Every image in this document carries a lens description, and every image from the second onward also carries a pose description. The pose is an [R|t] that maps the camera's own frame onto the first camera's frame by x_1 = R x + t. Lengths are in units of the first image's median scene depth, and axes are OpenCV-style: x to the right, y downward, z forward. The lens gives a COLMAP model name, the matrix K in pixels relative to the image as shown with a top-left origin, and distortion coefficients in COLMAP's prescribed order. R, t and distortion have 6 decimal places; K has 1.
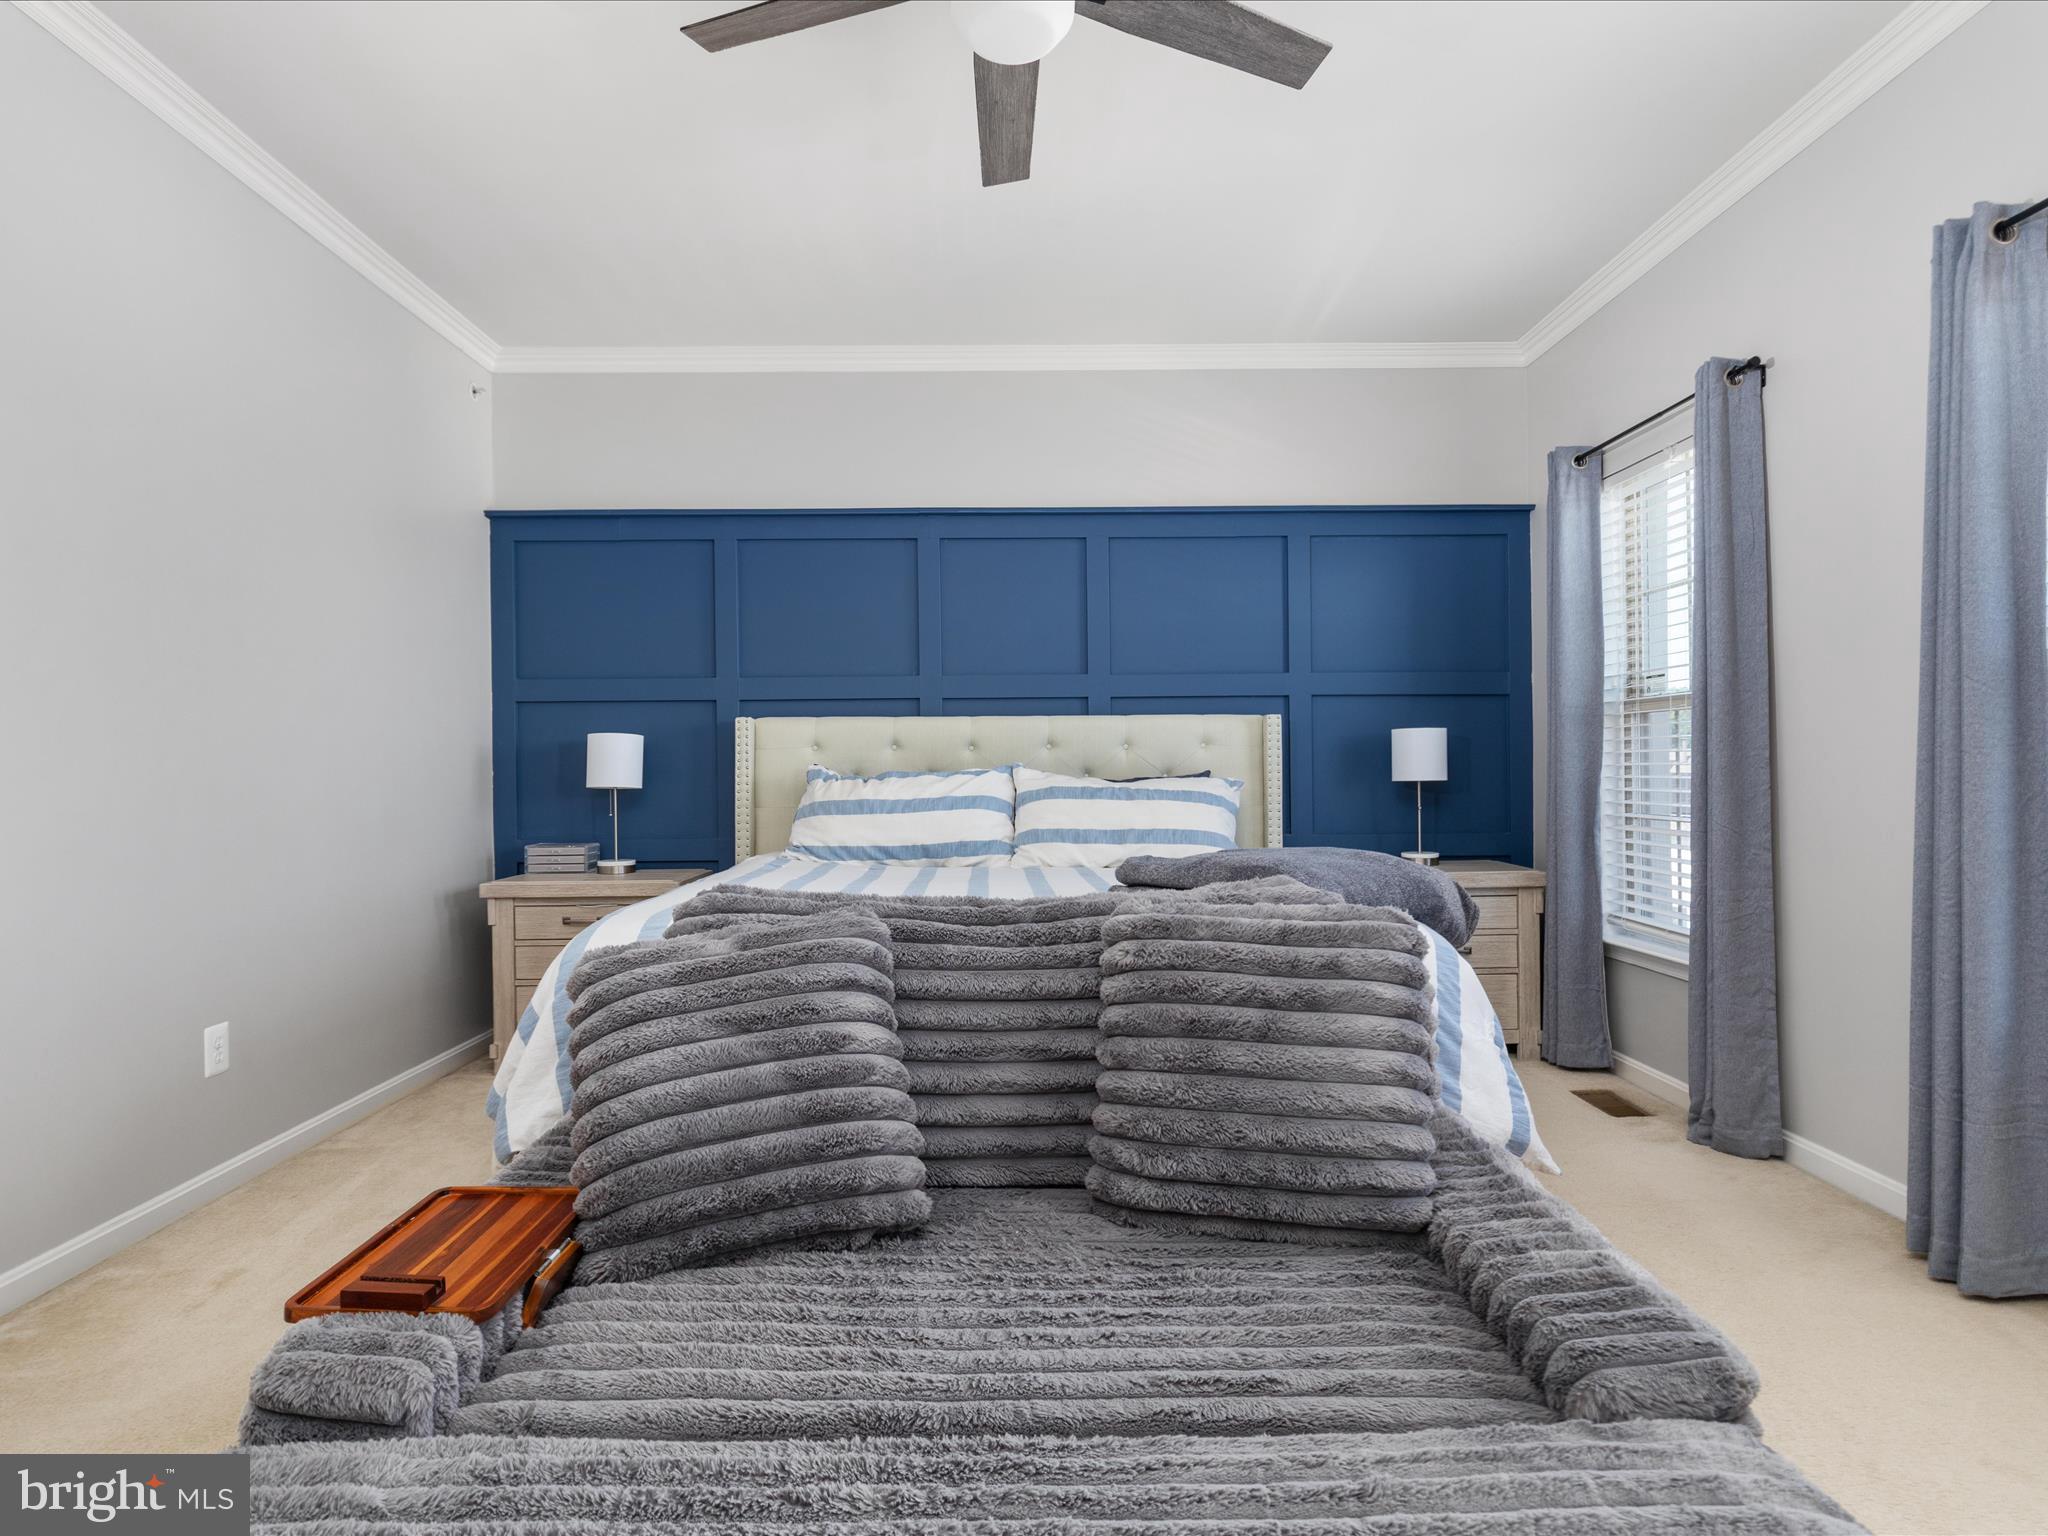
lens RADIAL K [[1125.1, 0, 1022.2], [0, 1125.1, 760.9], [0, 0, 1]] dist [-0.002082, -0.000732]
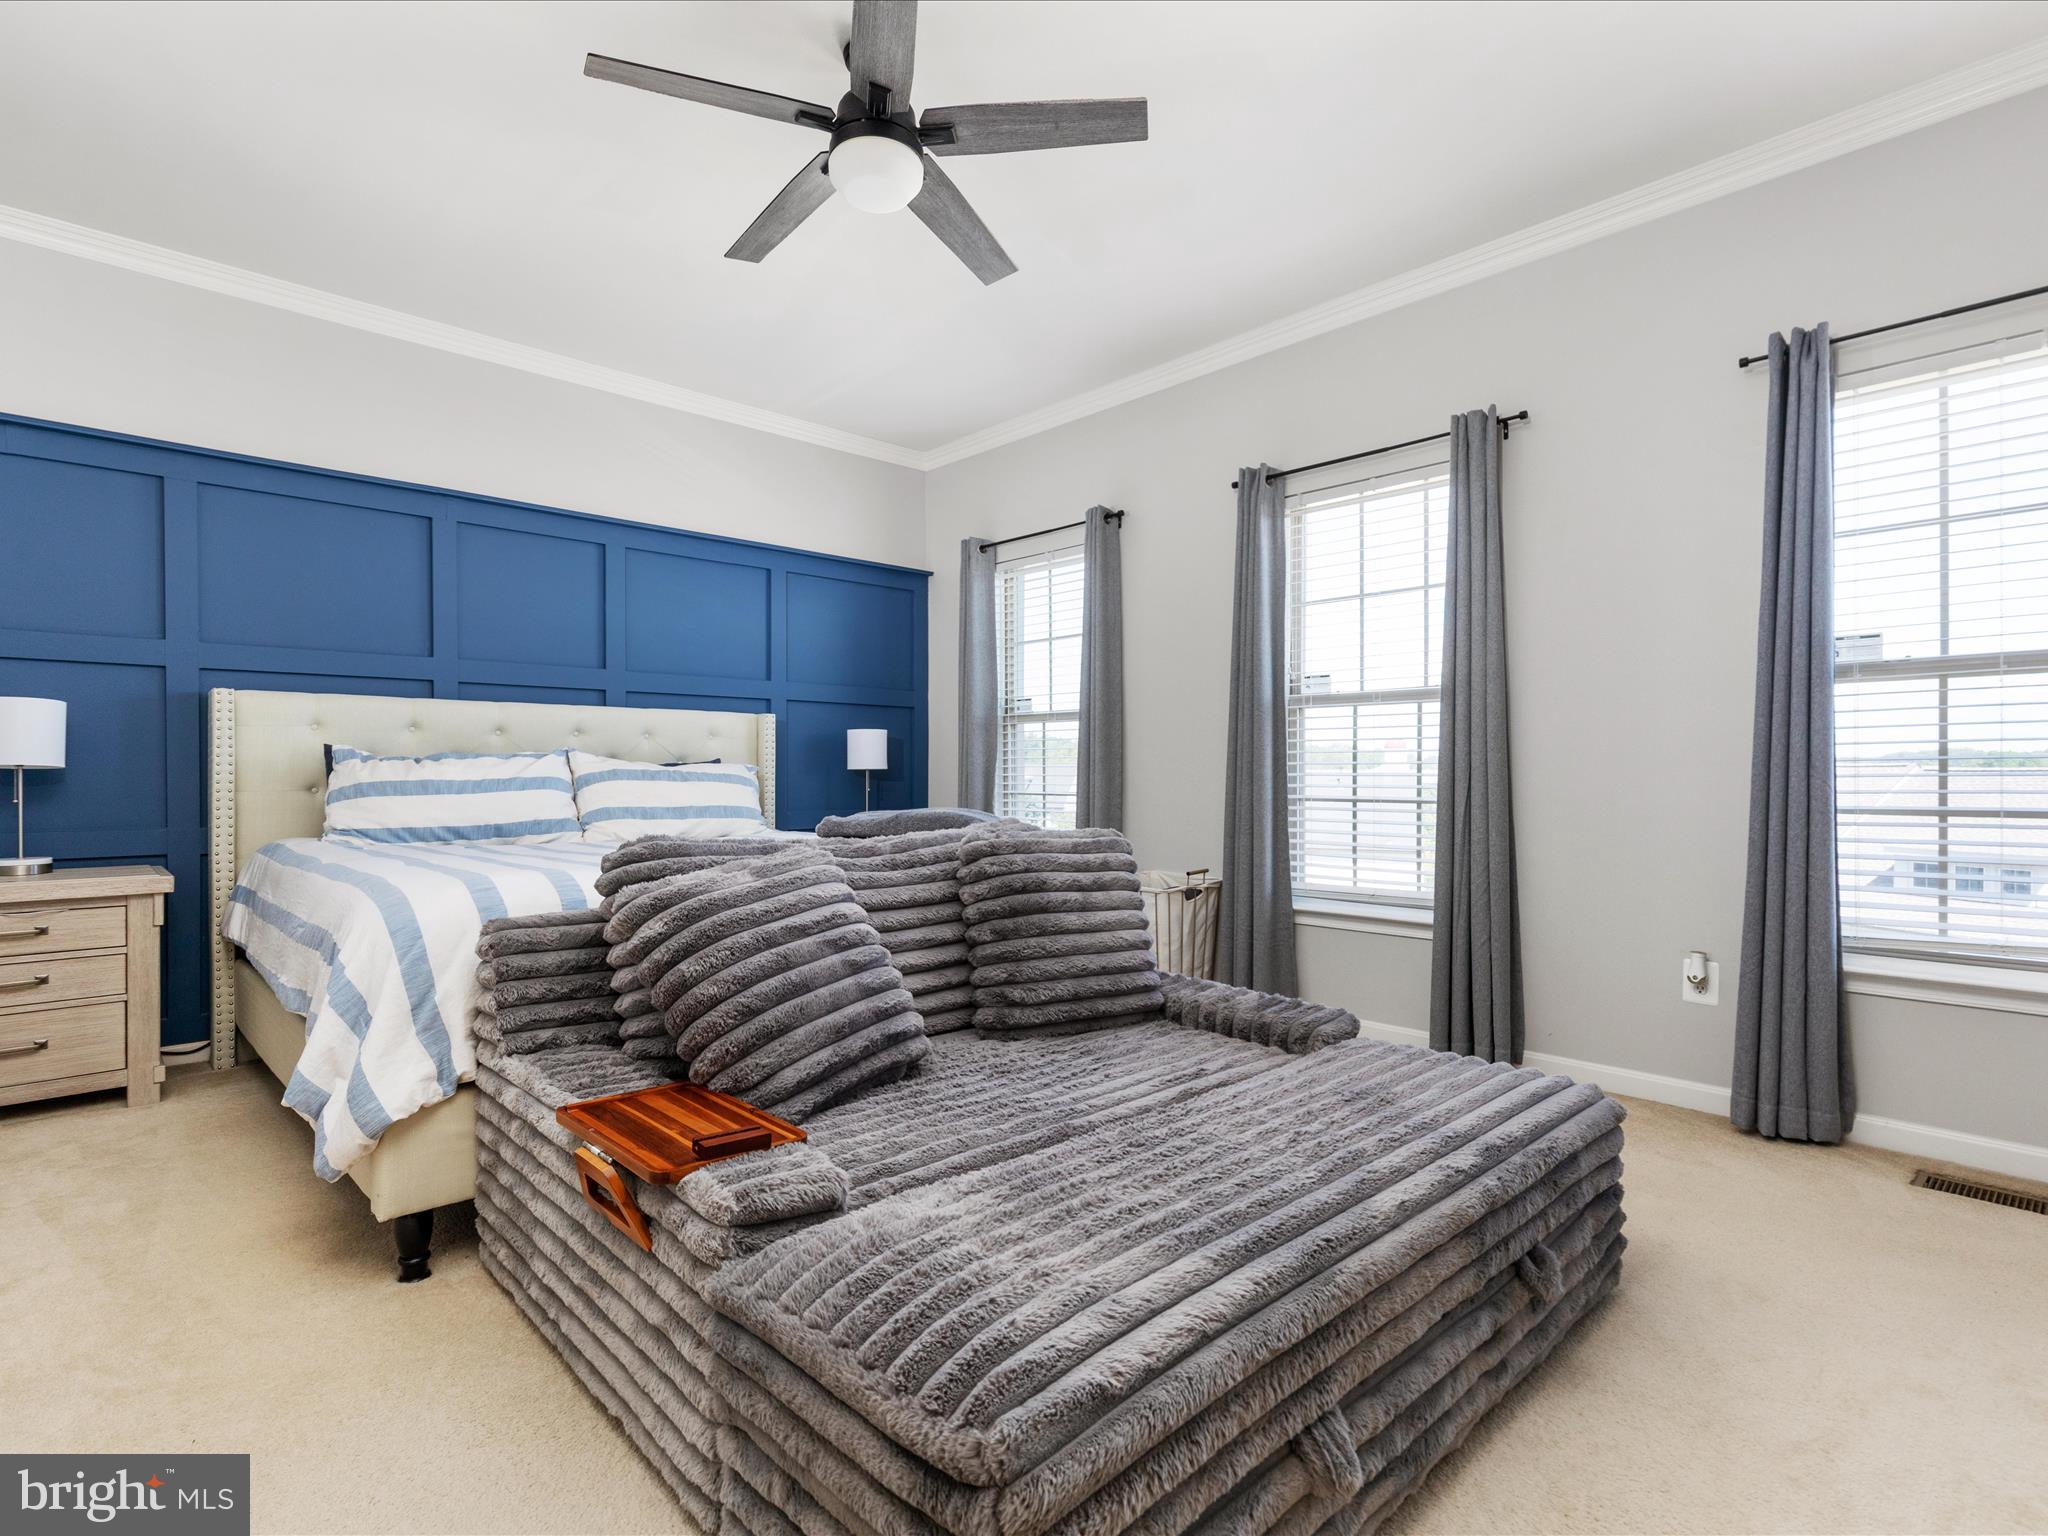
lens RADIAL K [[1018.8, 0, 1024.0], [0, 1018.8, 768.0], [0, 0, 1]] dist [0.002172, -0.000040]
pose [[0.739165, 0.011152, 0.673432, -0.357404], [-0.011197, 0.999928, -0.004268, 0.021751], [-0.673431, -0.004386, 0.739237, -0.010860]]
